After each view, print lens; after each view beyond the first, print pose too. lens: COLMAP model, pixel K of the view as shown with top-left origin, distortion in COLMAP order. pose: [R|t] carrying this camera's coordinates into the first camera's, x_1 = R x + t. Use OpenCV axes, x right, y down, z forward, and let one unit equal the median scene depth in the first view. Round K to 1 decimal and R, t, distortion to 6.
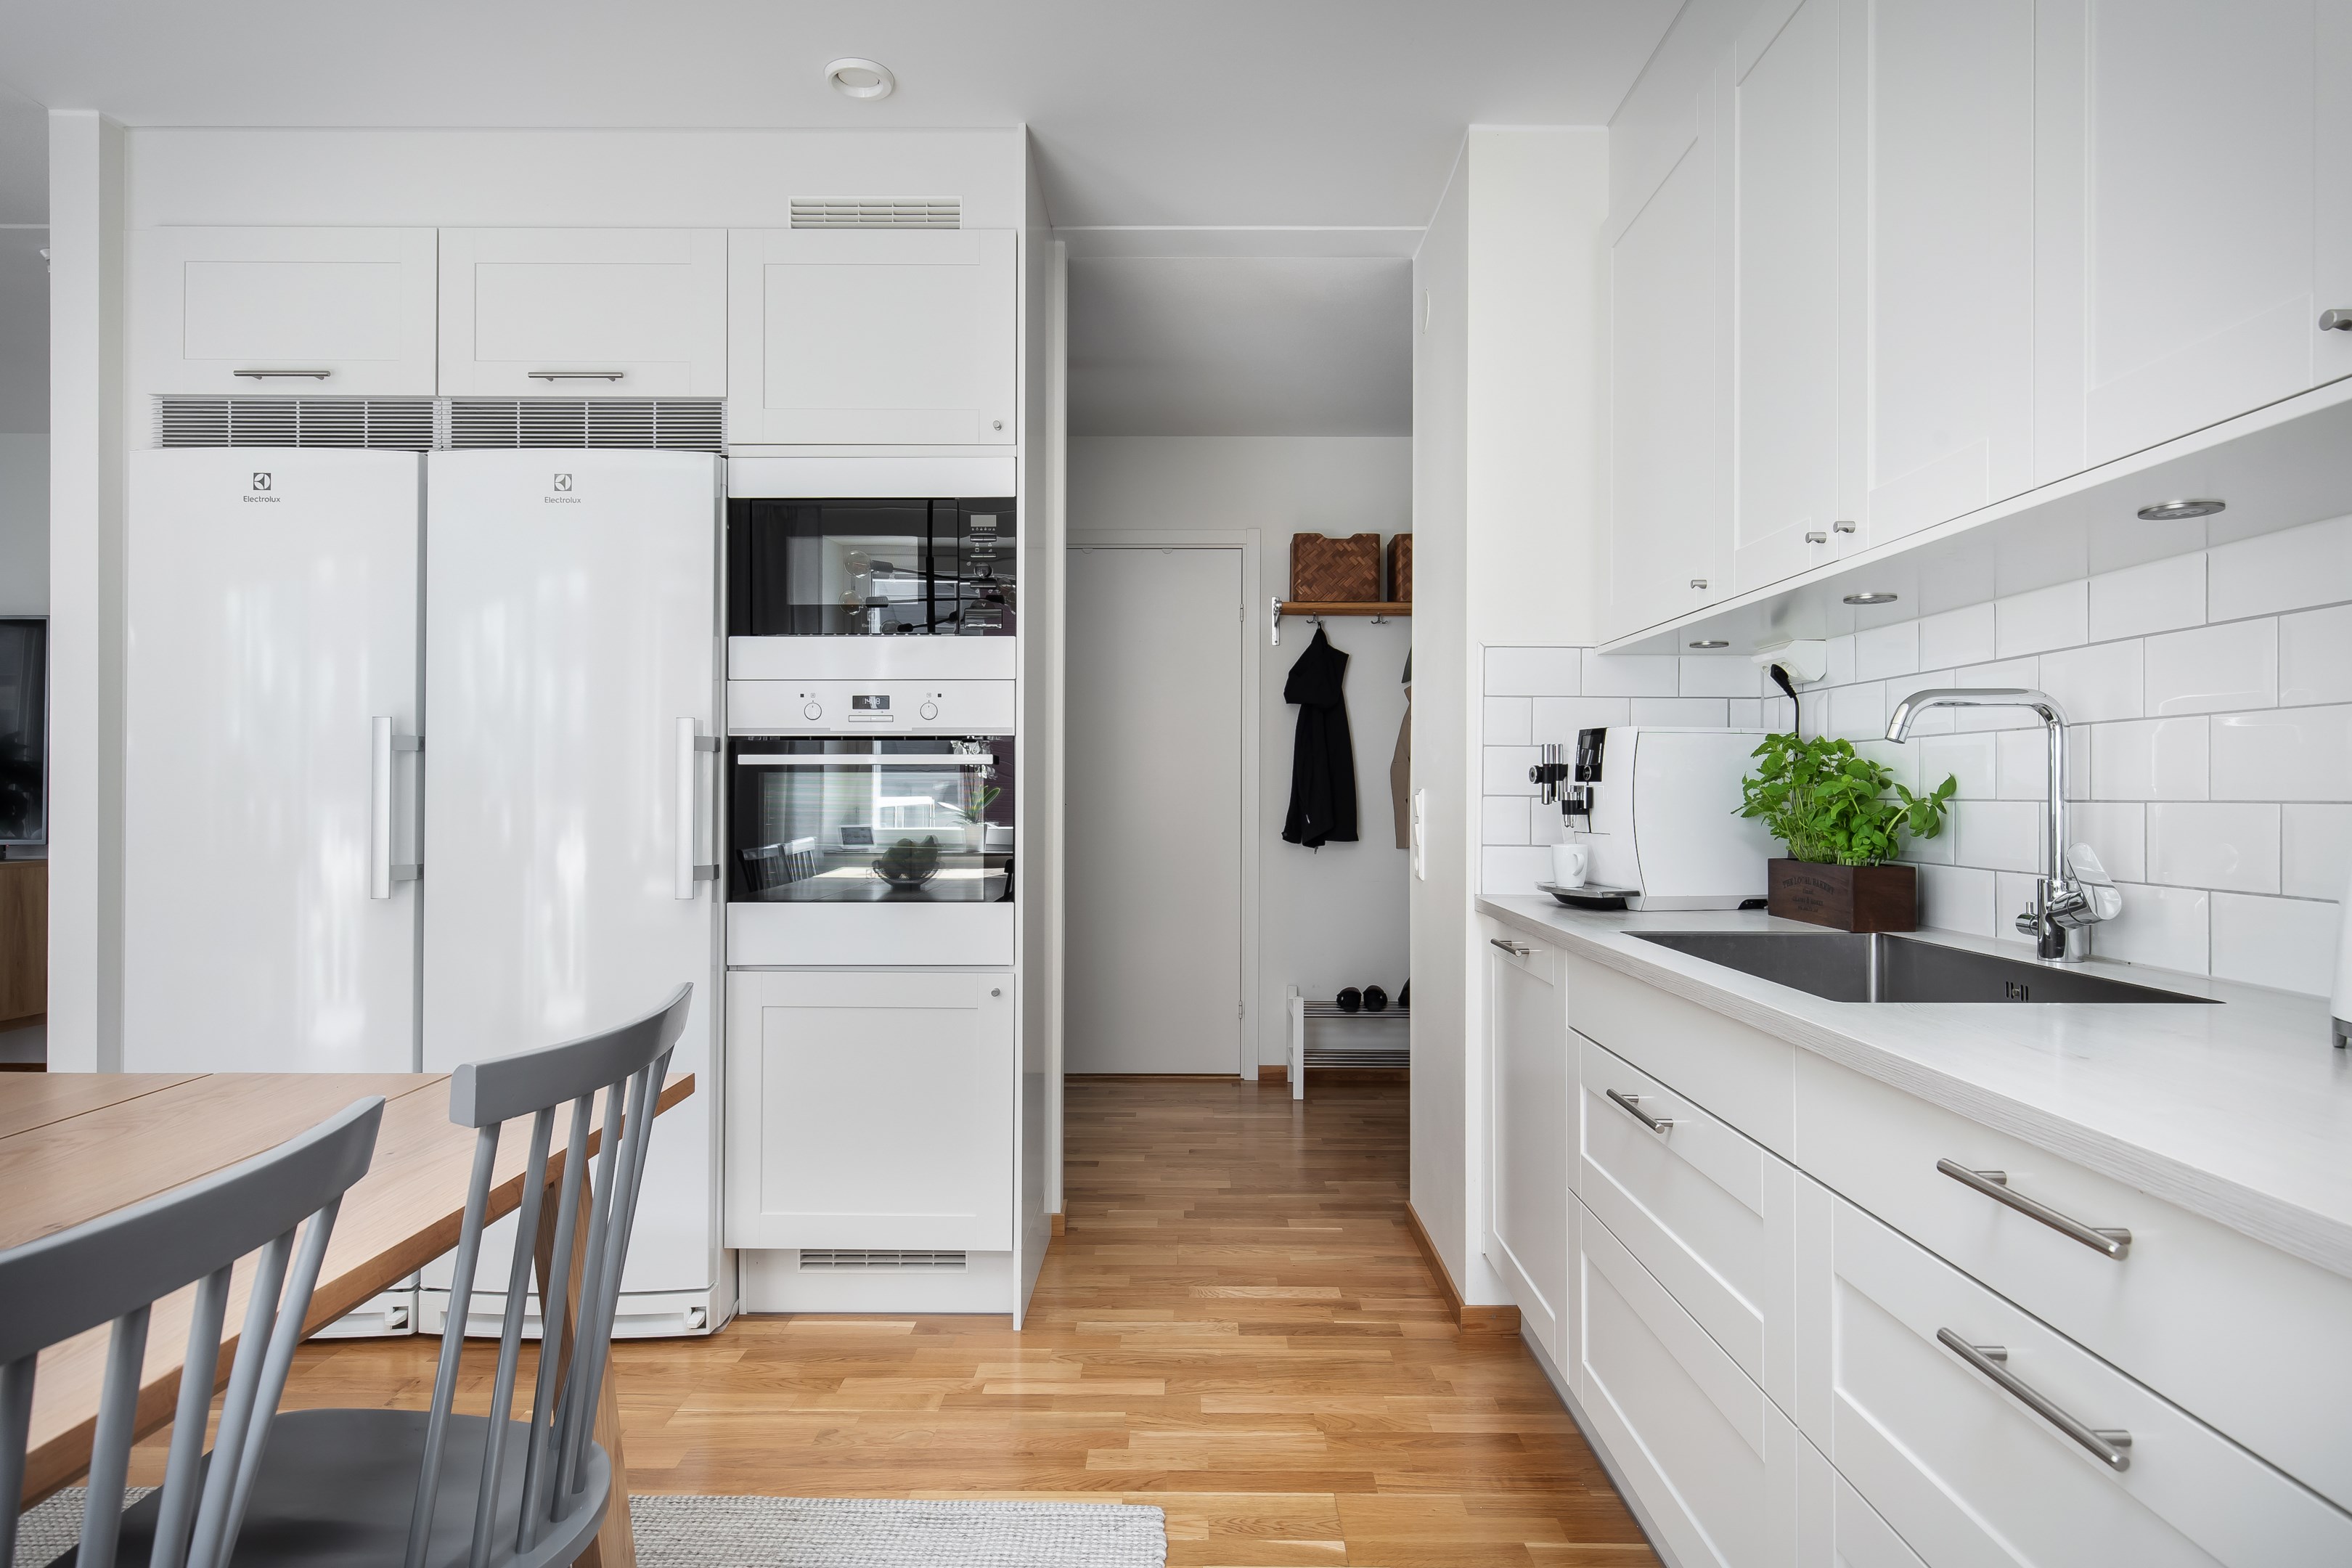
lens RADIAL K [[1317.0, 0, 1176.0], [0, 1317.0, 784.0], [0, 0, 1]] dist [-0.000493, -0.000146]
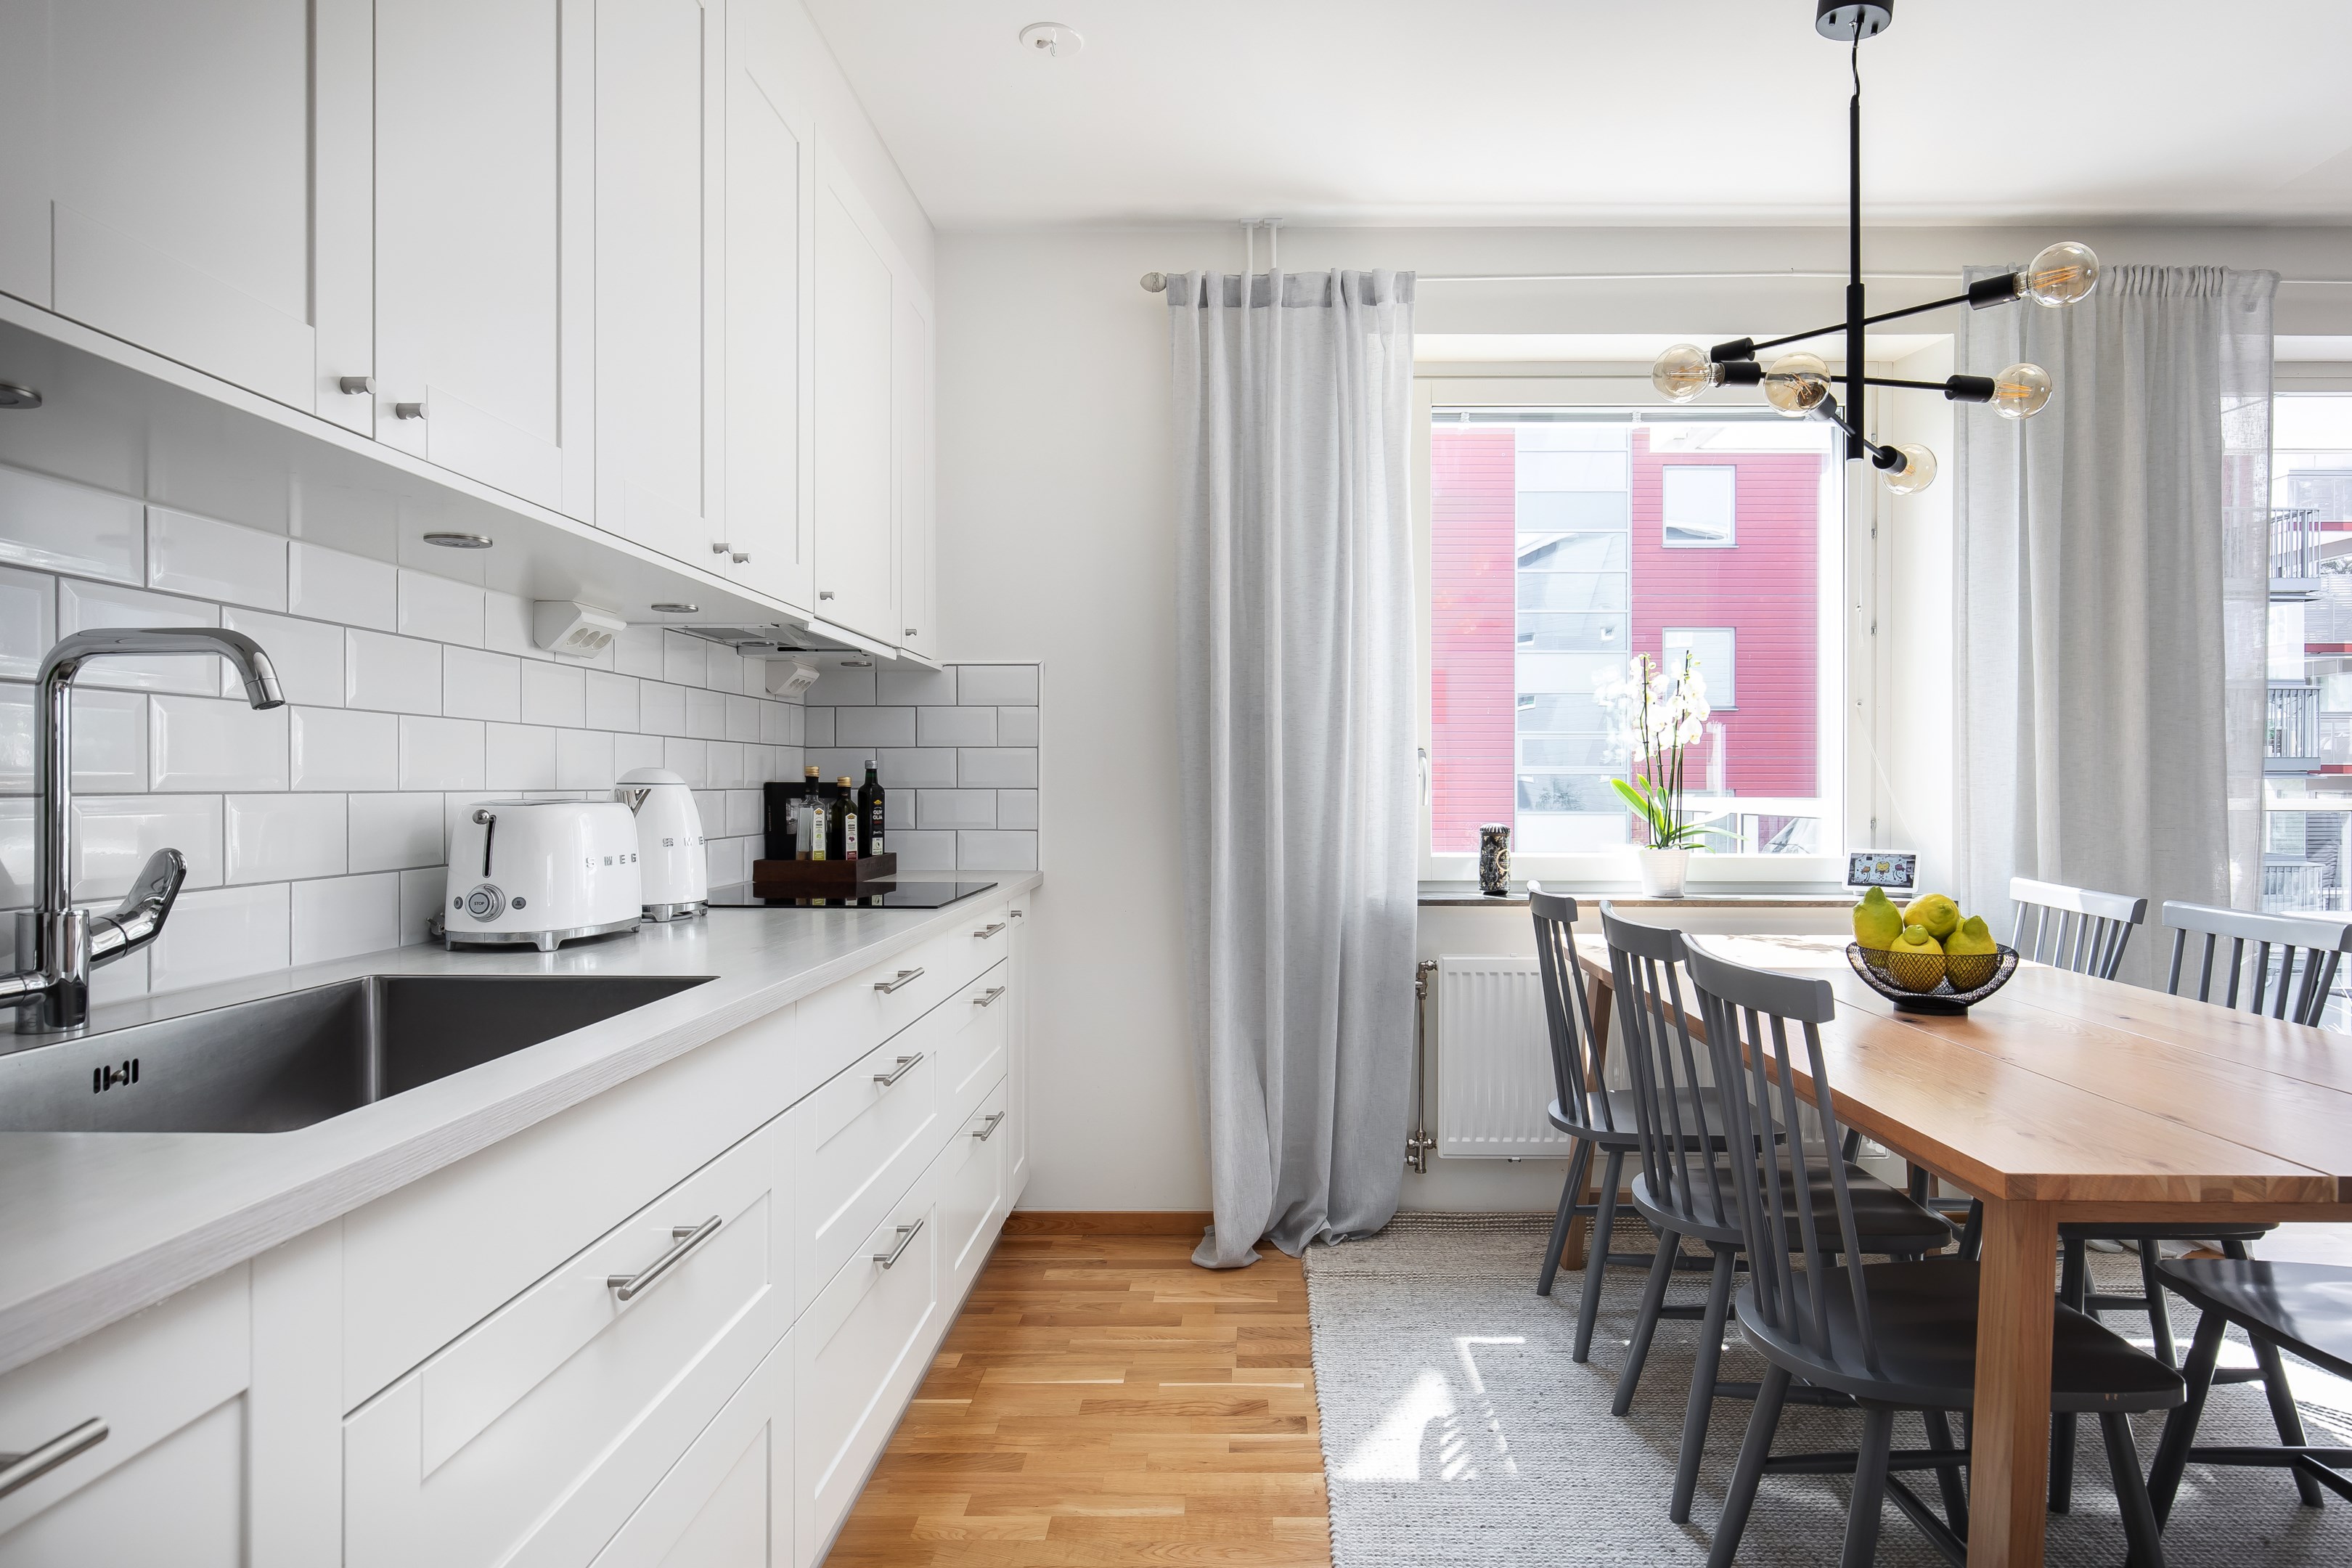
lens RADIAL K [[1412.0, 0, 1176.0], [0, 1412.0, 784.0], [0, 0, 1]] dist [0.001594, 0.000229]
pose [[-0.999570, -0.001969, 0.029265, 0.047951], [-0.002322, 0.999925, -0.012041, 0.011181], [-0.029239, -0.012104, -0.999499, 1.247347]]
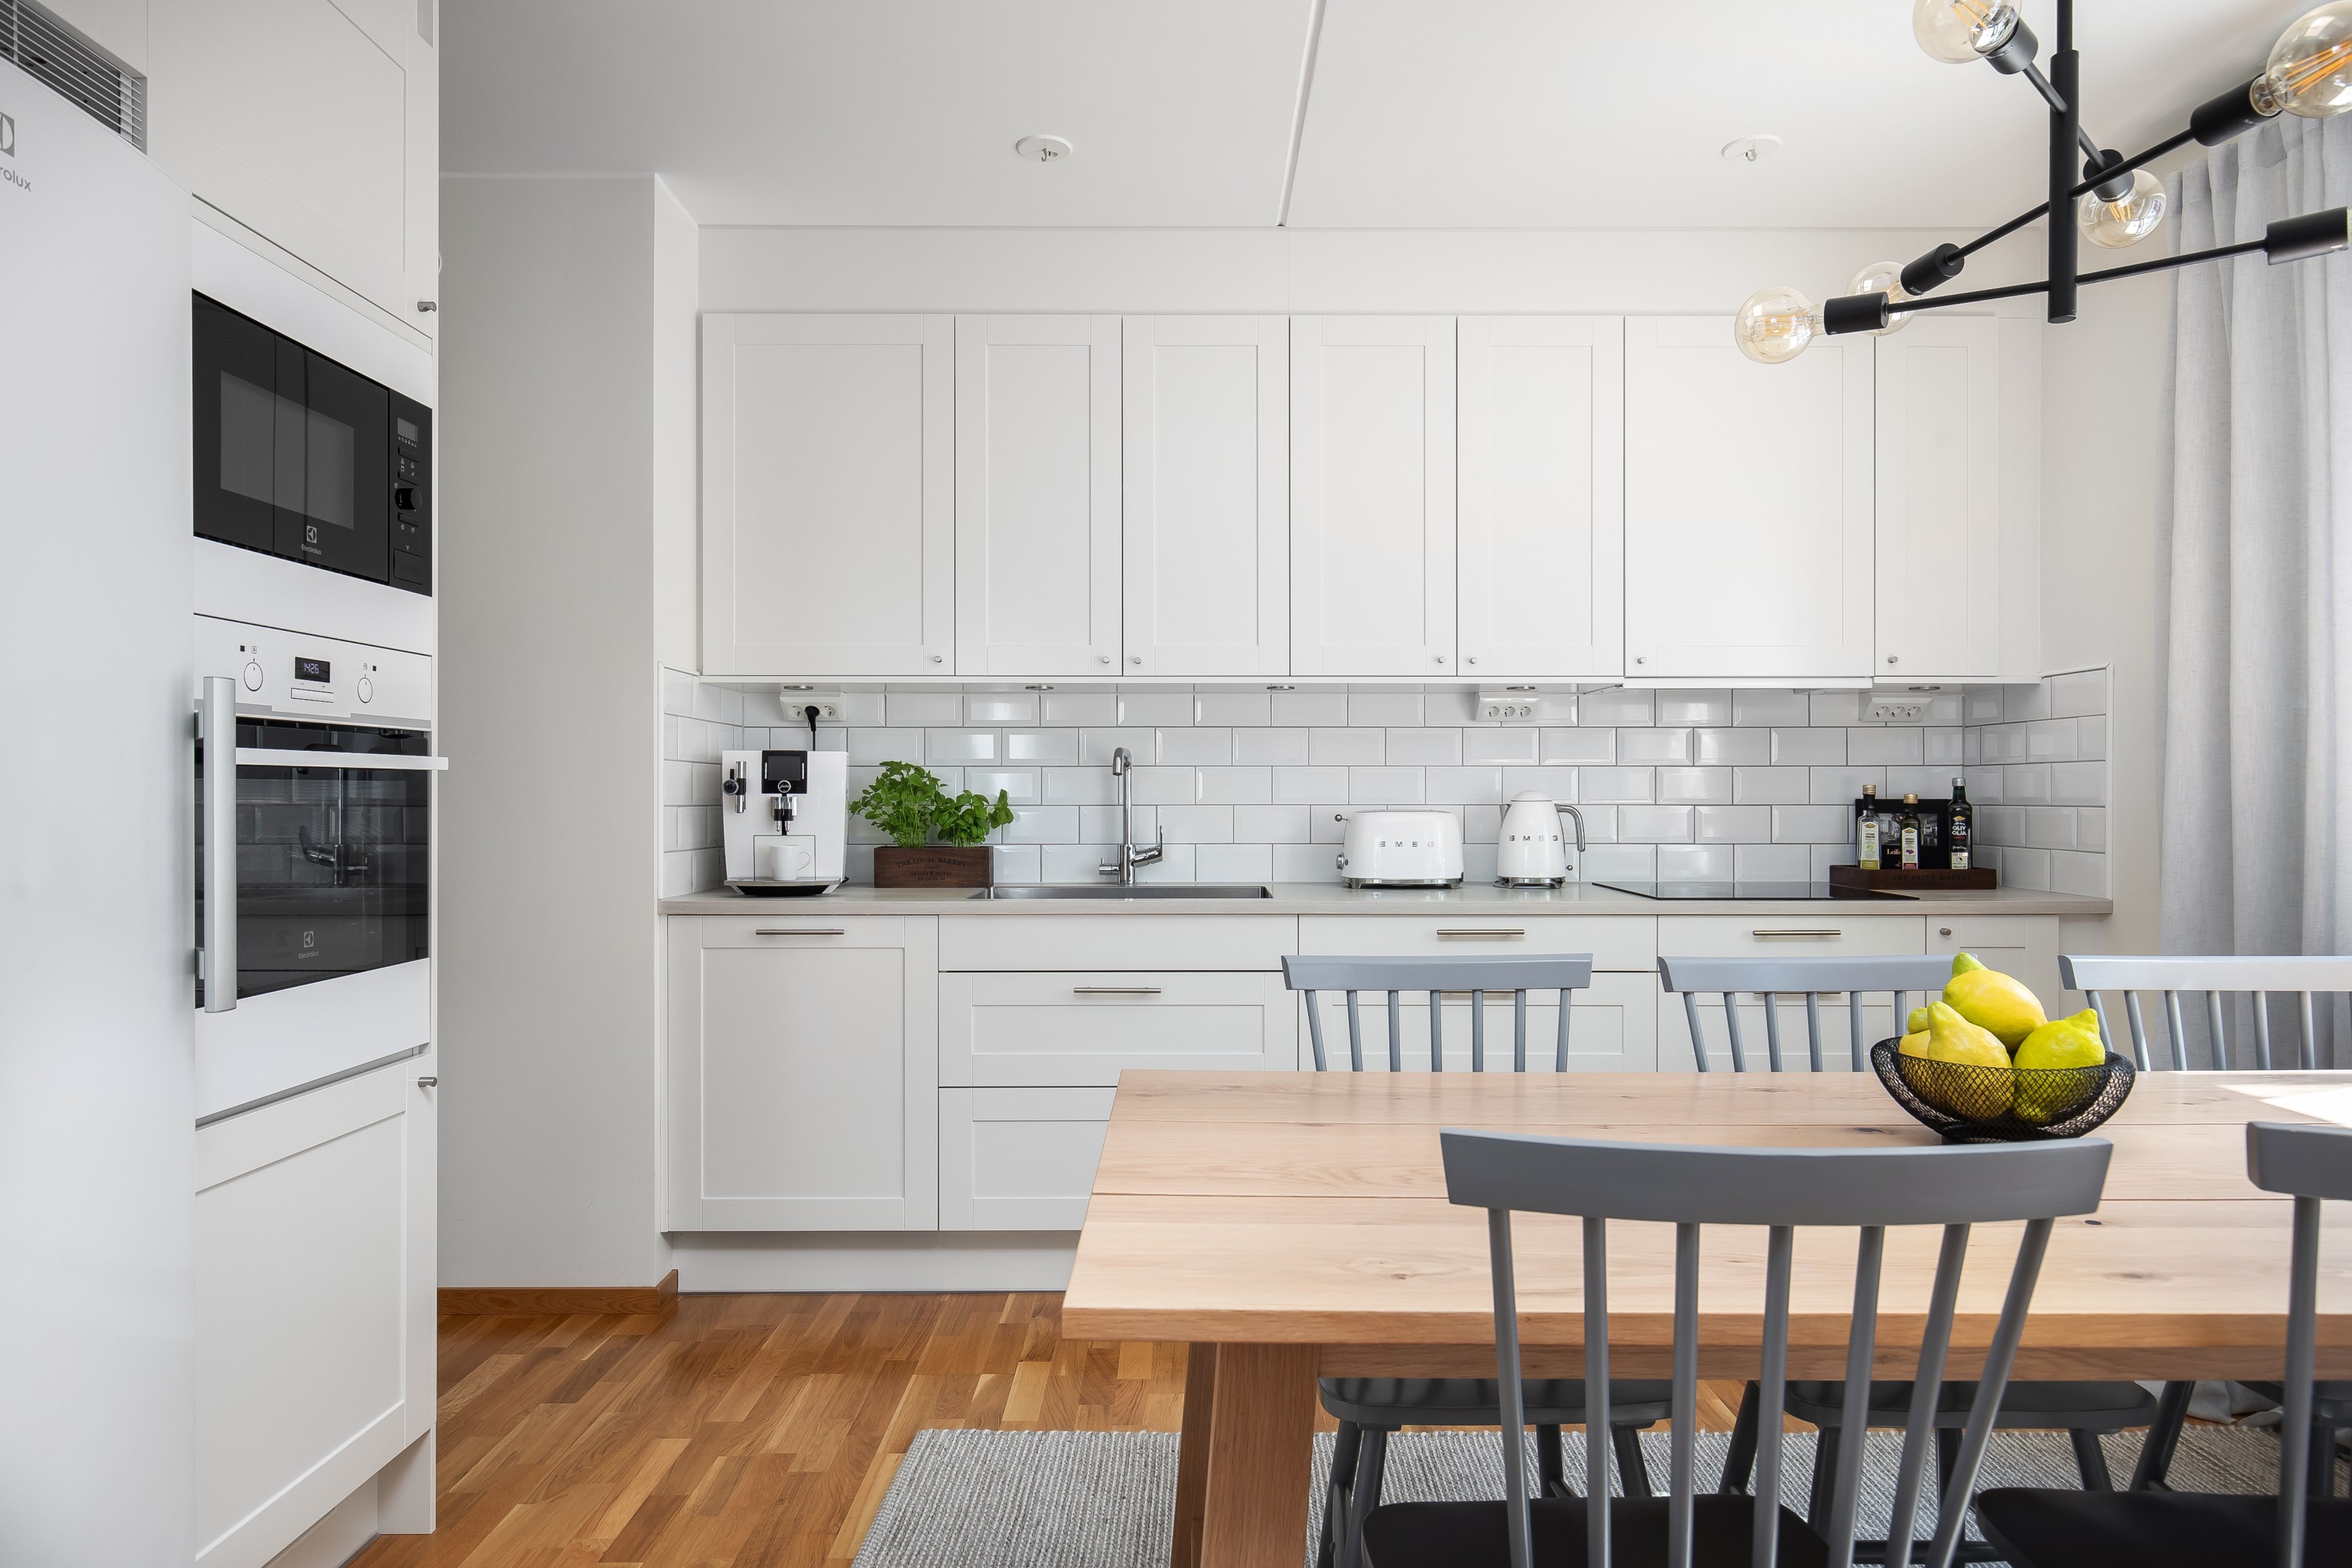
lens RADIAL K [[1539.2, 0, 1176.0], [0, 1539.2, 784.0], [0, 0, 1]] dist [0.000391, -0.000115]
pose [[-0.035552, 0.000018, 0.999368, -1.192074], [-0.010096, 0.999949, -0.000377, -0.013174], [-0.999317, -0.010103, -0.035550, 0.730812]]
